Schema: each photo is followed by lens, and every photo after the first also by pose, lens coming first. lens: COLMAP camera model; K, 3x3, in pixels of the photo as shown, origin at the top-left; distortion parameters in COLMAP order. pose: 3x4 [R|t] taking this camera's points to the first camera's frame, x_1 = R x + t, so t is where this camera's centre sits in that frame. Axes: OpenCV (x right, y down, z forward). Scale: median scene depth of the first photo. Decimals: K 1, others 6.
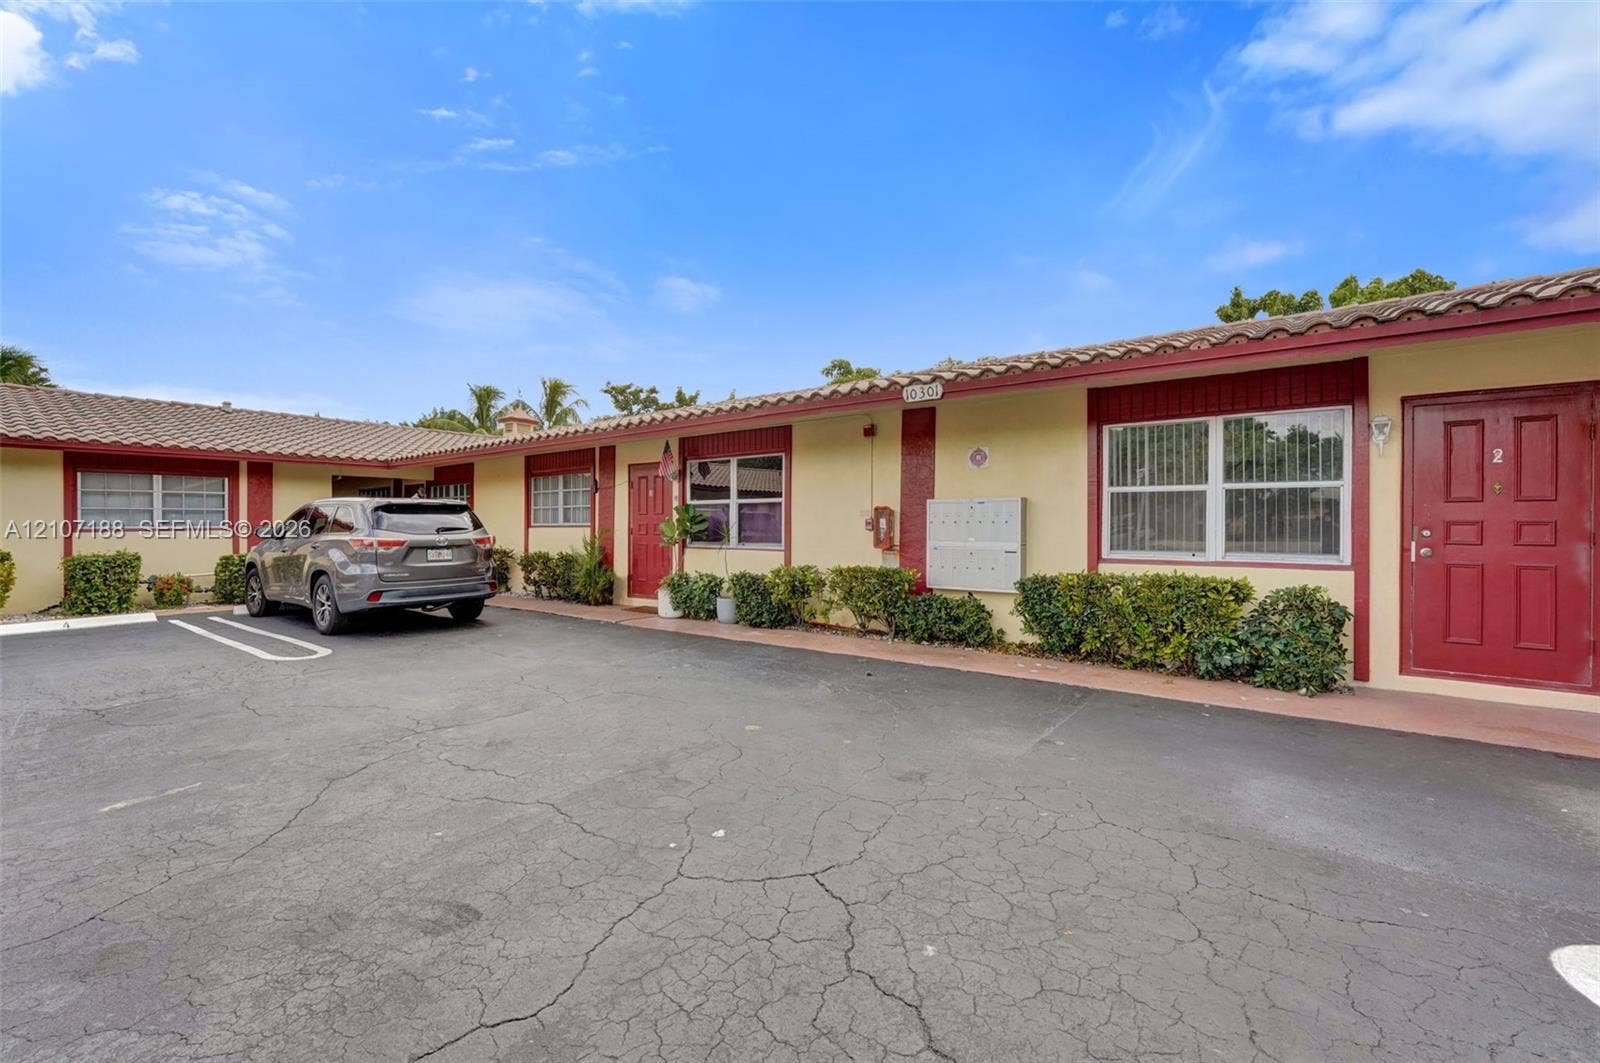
lens RADIAL K [[670.9, 0, 795.7], [0, 670.9, 527.0], [0, 0, 1]] dist [-0.001397, -0.000480]
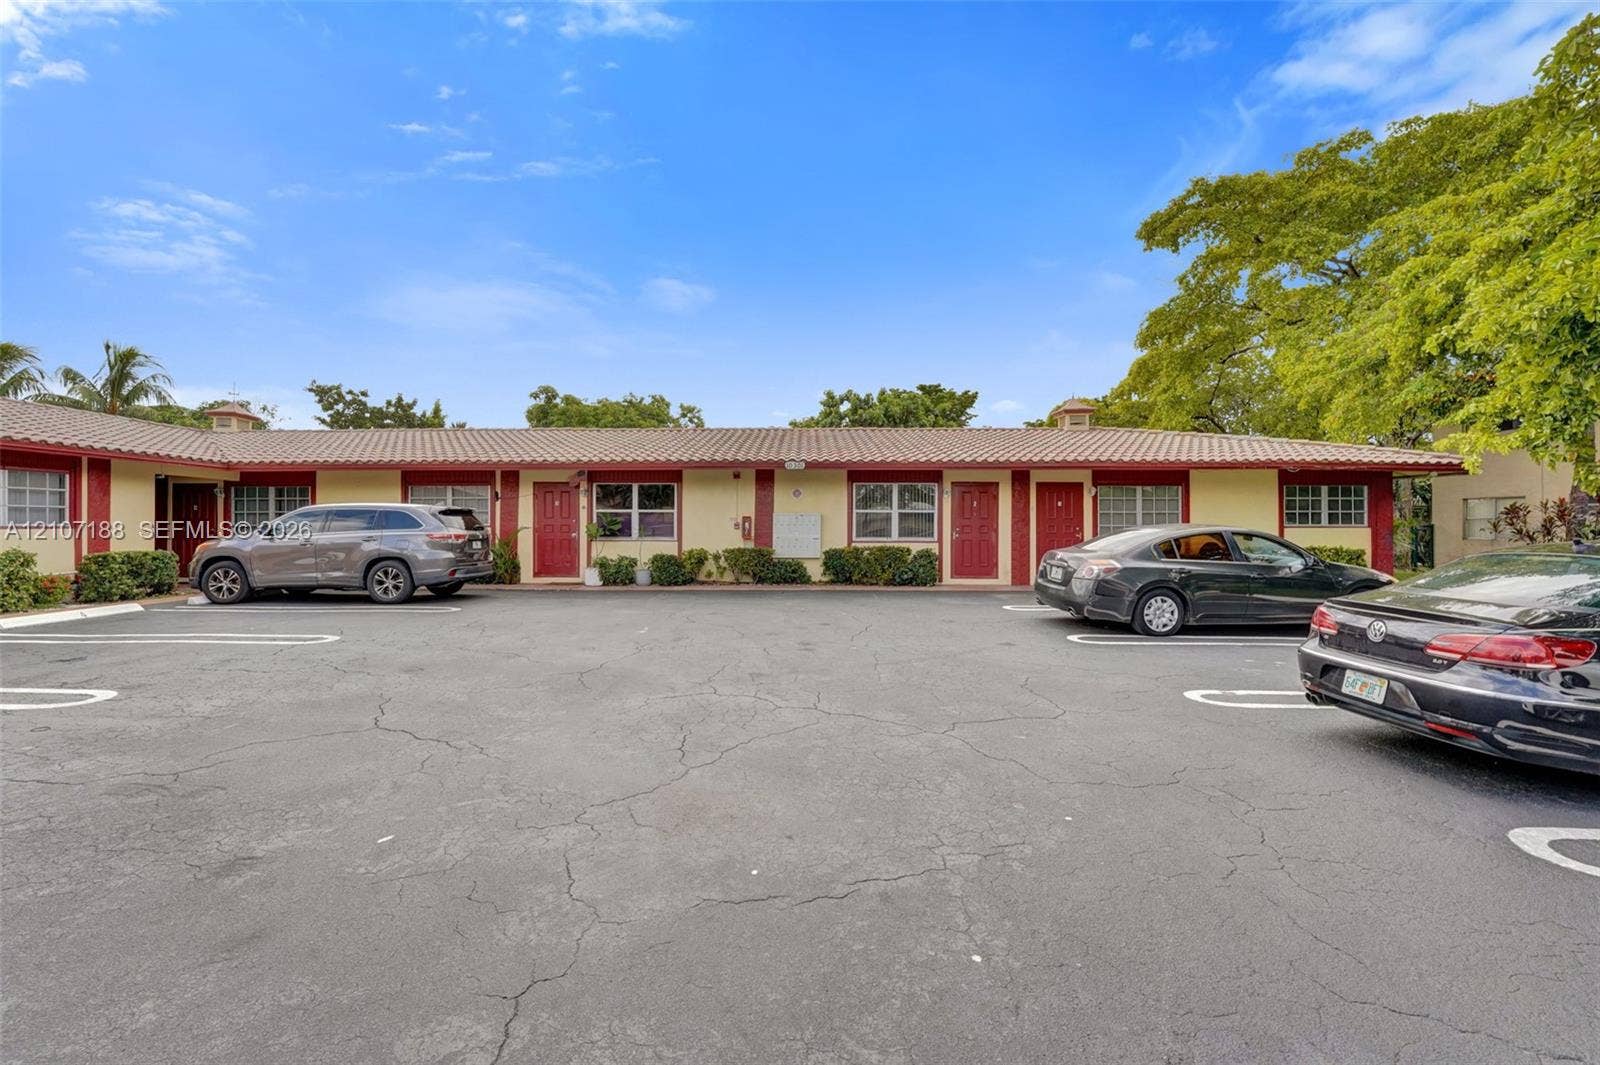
lens RADIAL K [[670.9, 0, 795.7], [0, 670.9, 528.0], [0, 0, 1]] dist [-0.001397, -0.000480]
pose [[0.801162, 0.003968, 0.598434, -0.885738], [-0.000517, 0.999982, -0.005939, 0.013658], [-0.598447, 0.004449, 0.801150, -0.595776]]
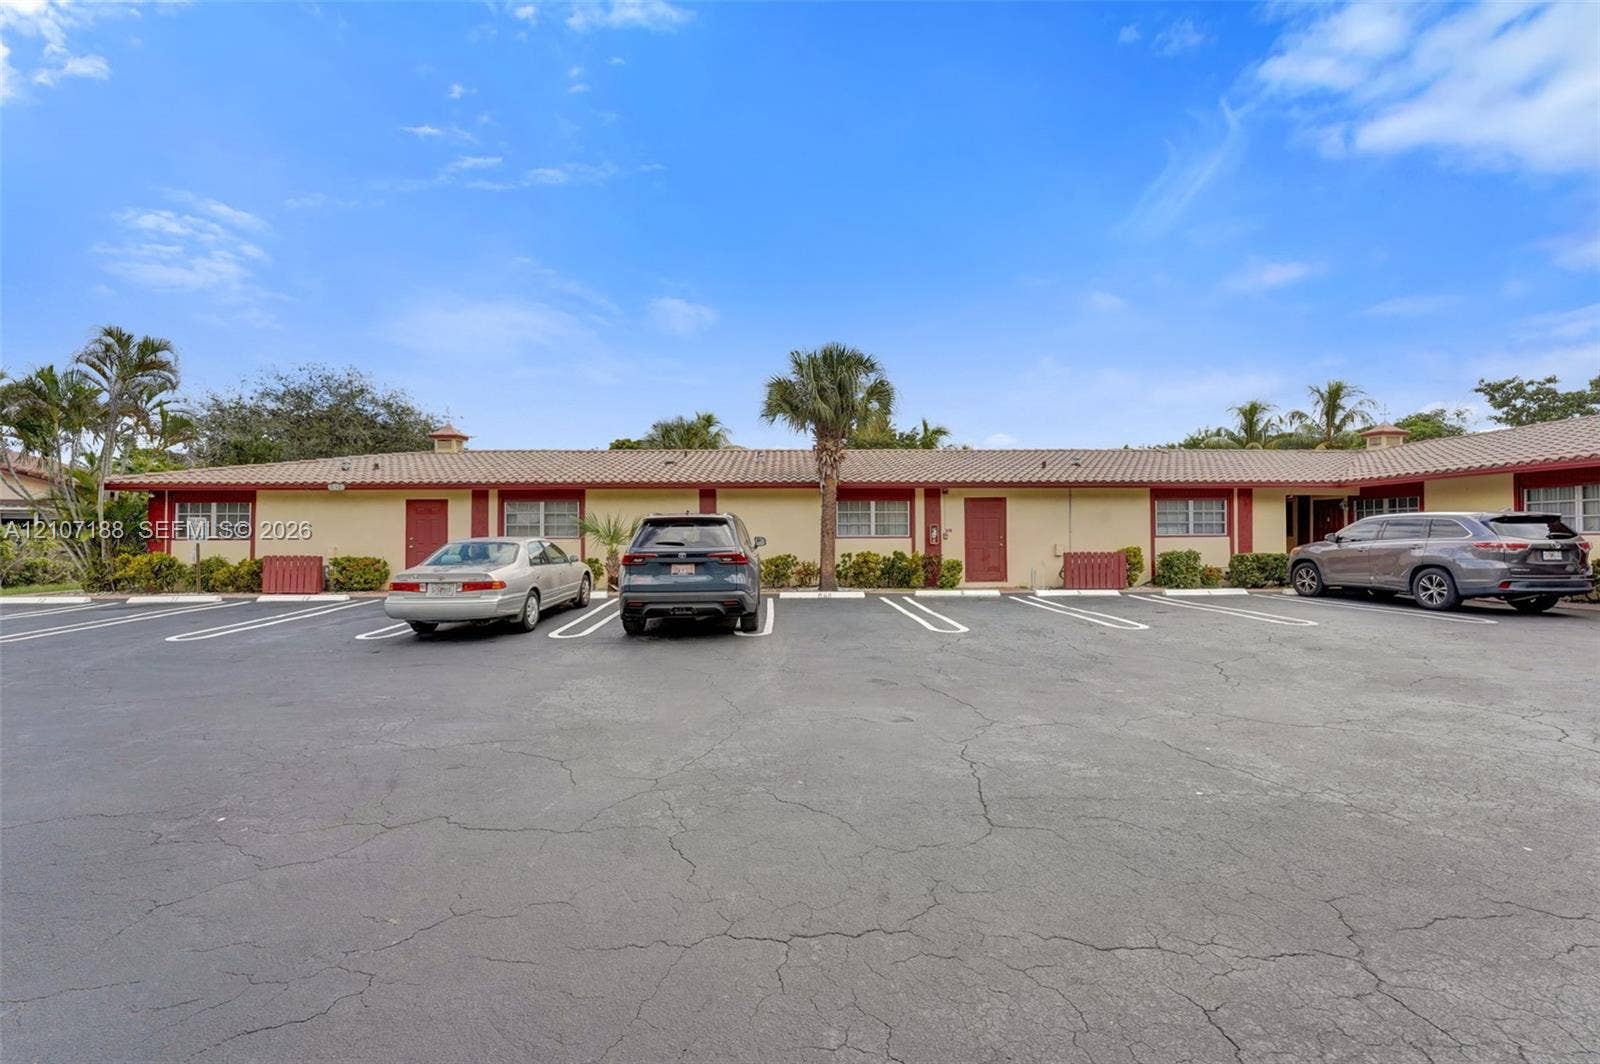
lens RADIAL K [[676.0, 0, 788.0], [0, 676.0, 518.2], [0, 0, 1]] dist [-0.011755, 0.000094]
pose [[0.622224, -0.018294, -0.782625, -0.465806], [-0.004999, 0.999614, -0.027340, 0.013274], [0.782823, 0.020924, 0.621892, -0.937088]]
